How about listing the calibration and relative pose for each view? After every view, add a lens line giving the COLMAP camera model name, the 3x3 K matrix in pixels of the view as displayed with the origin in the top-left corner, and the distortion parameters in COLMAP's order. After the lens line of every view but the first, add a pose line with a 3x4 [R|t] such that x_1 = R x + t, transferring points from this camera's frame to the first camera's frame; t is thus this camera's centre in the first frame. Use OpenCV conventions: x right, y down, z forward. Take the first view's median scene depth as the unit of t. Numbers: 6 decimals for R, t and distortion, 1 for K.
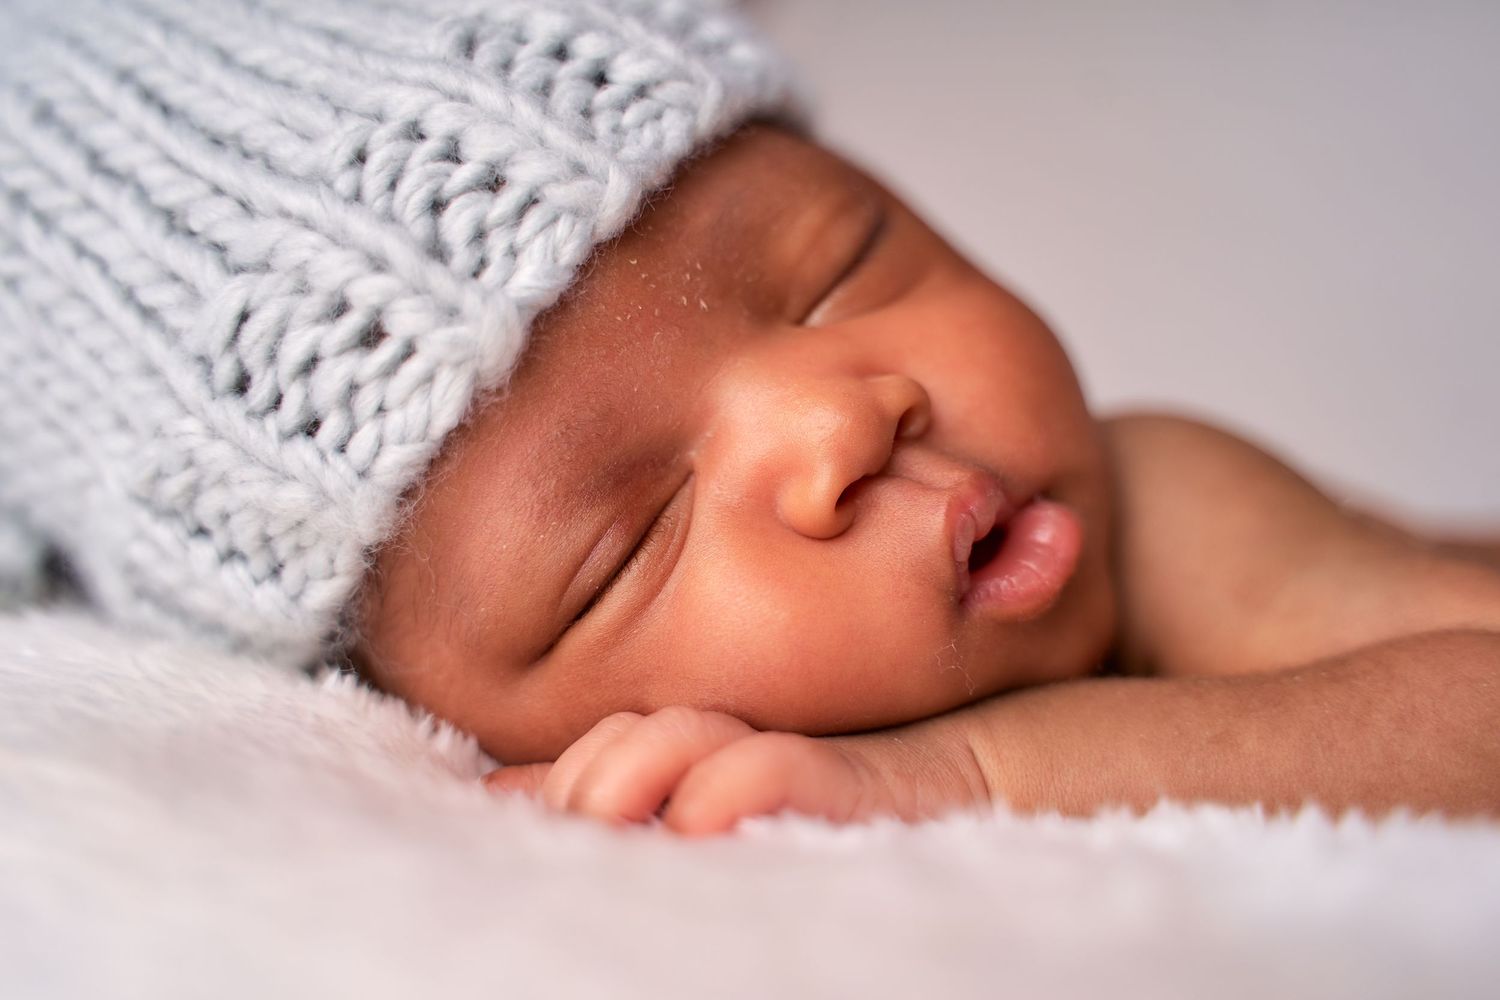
lens RADIAL K [[1954.7, 0, 749.7], [0, 1954.7, 437.4], [0, 0, 1]] dist [0.047231, 0.012464]
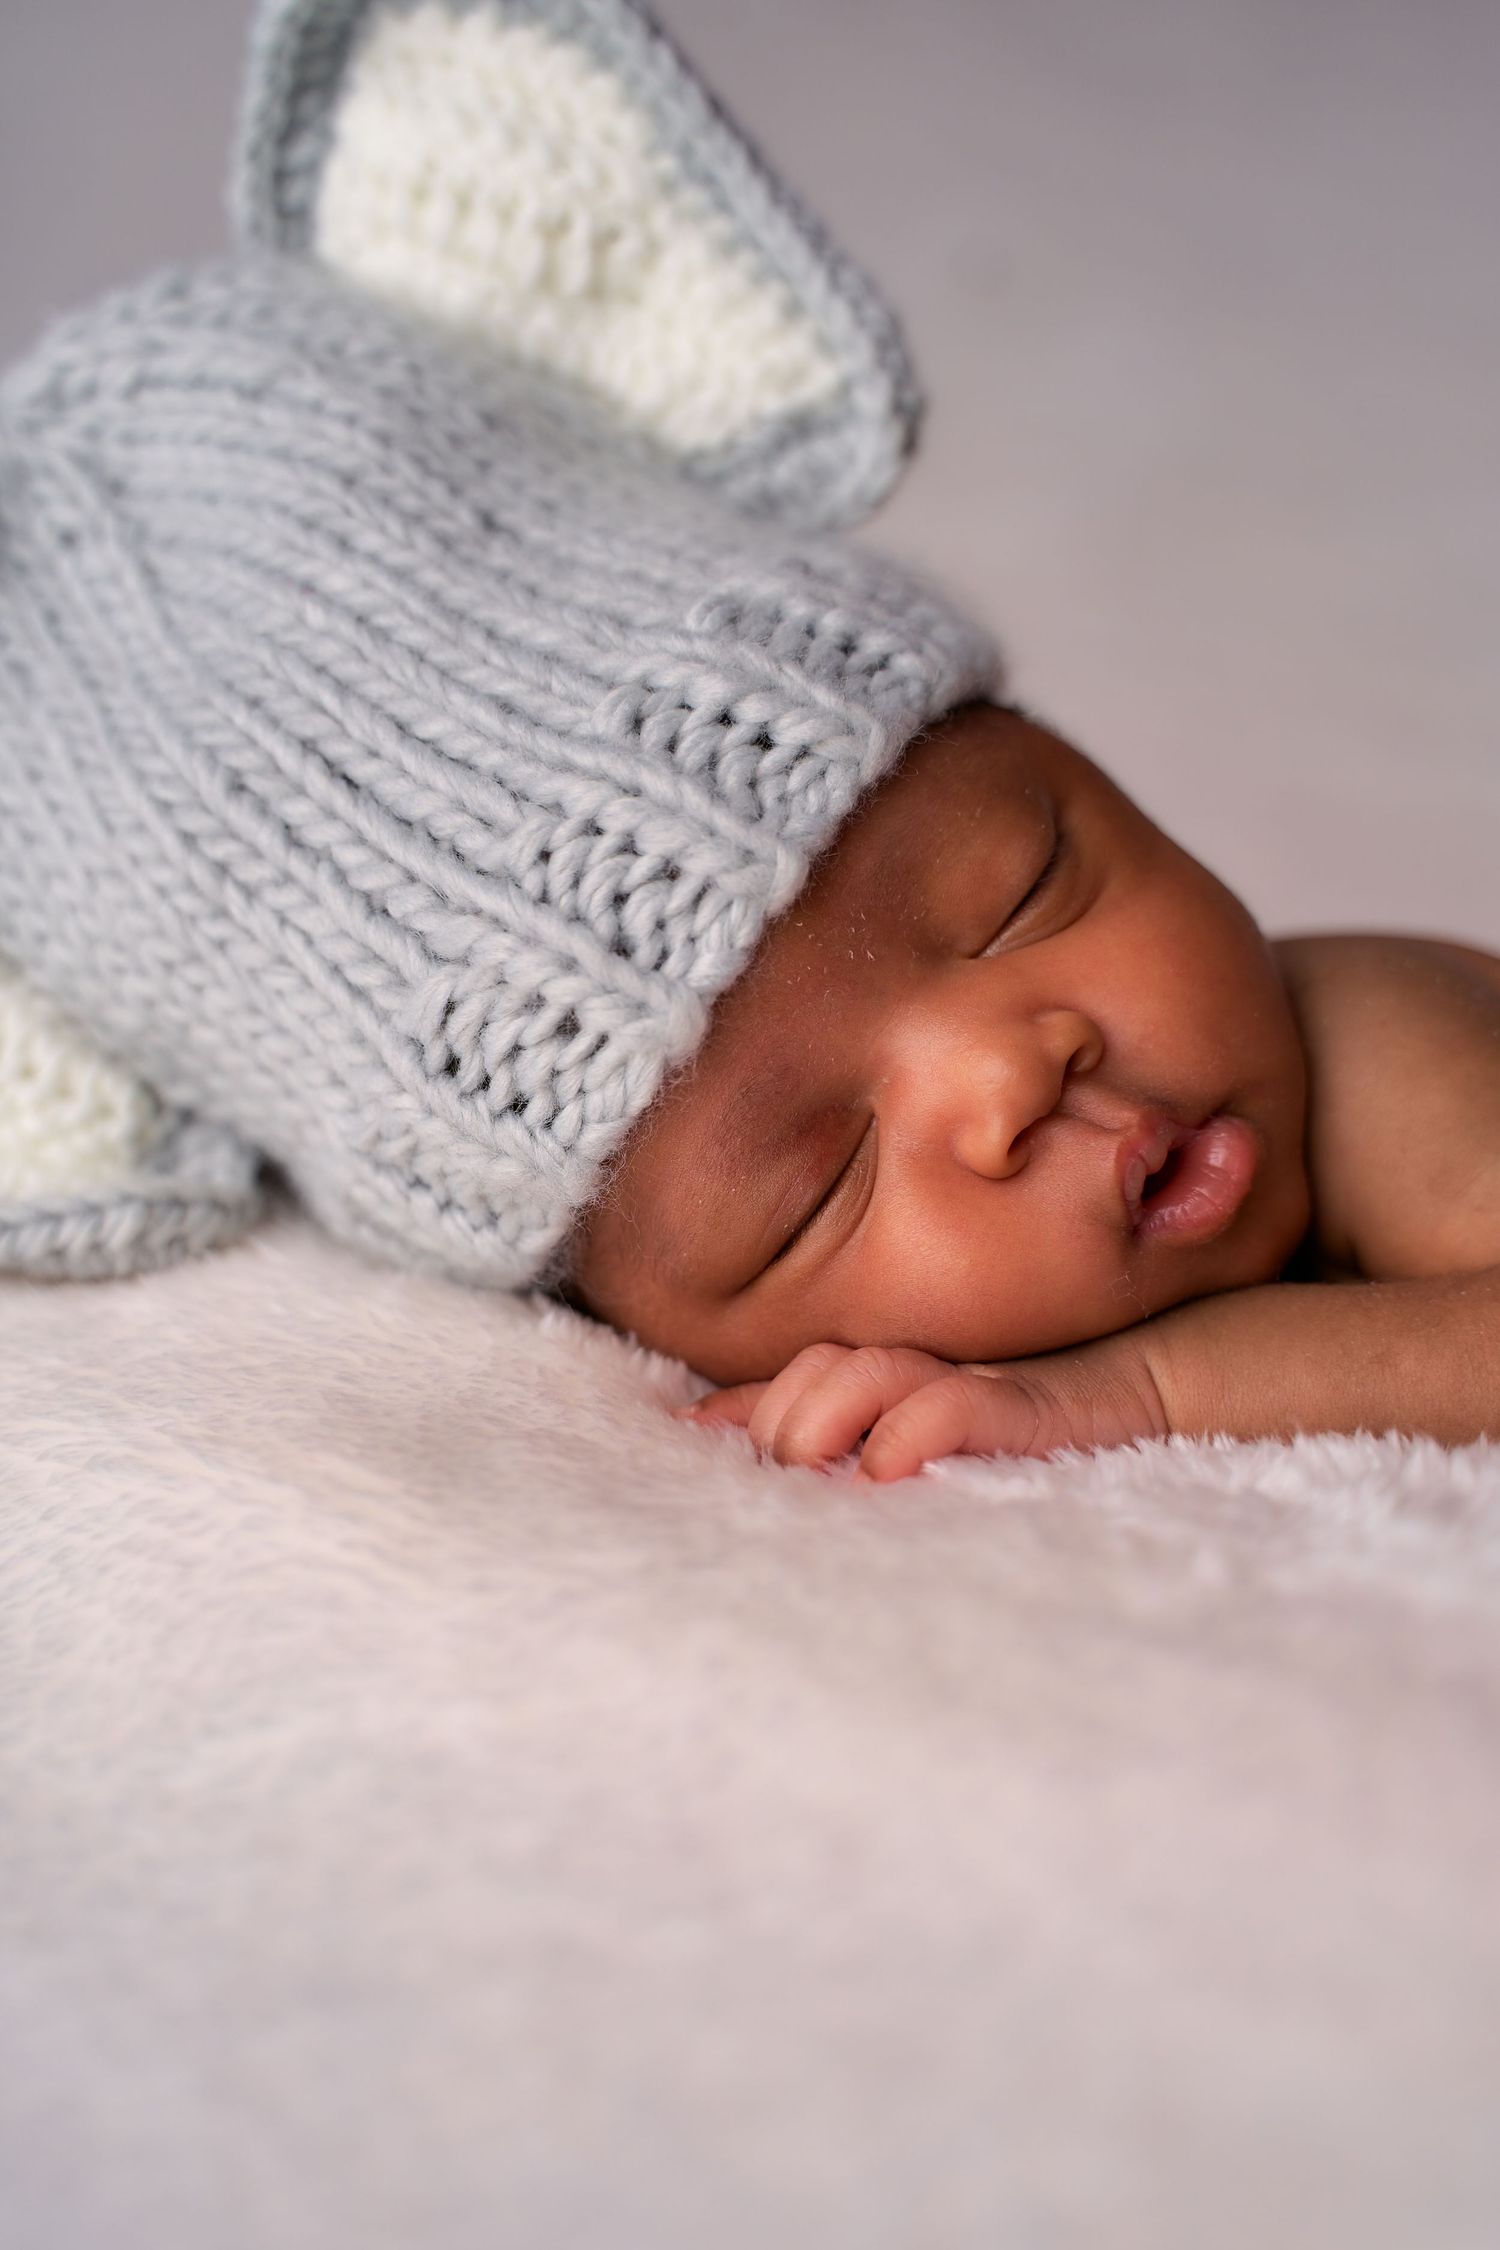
lens RADIAL K [[2932.0, 0, 649.9], [0, 2932.0, 1132.4], [0, 0, 1]] dist [0.047231, 0.012464]
pose [[0.989520, -0.040030, -0.138735, 0.071183], [0.068410, 0.976097, 0.206289, -0.312511], [0.127161, -0.213618, 0.968606, -0.552639]]
